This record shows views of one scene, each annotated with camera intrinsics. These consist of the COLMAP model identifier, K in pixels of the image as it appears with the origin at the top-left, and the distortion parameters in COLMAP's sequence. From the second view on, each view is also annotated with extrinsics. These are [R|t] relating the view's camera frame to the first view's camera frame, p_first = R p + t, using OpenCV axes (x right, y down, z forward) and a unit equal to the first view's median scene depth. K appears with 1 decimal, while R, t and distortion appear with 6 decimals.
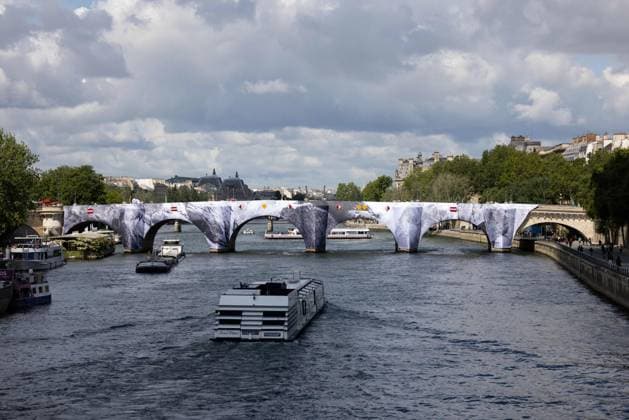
lens RADIAL K [[2527.1, 0, 314.5], [0, 2527.1, 210.0], [0, 0, 1]] dist [0.382097, -2.638230]
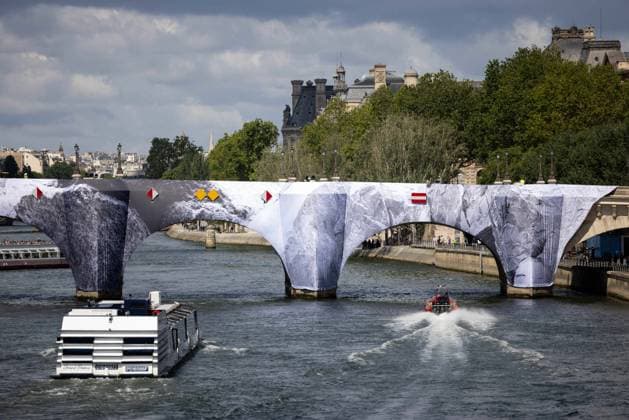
lens RADIAL K [[4610.2, 0, 315.3], [0, 4610.2, 268.3], [0, 0, 1]] dist [0.803322, -18.653985]
pose [[0.999362, -0.004169, 0.035481, 0.009305], [0.003647, 0.999884, 0.014762, 0.000008], [-0.035539, -0.014623, 0.999261, 0.215122]]
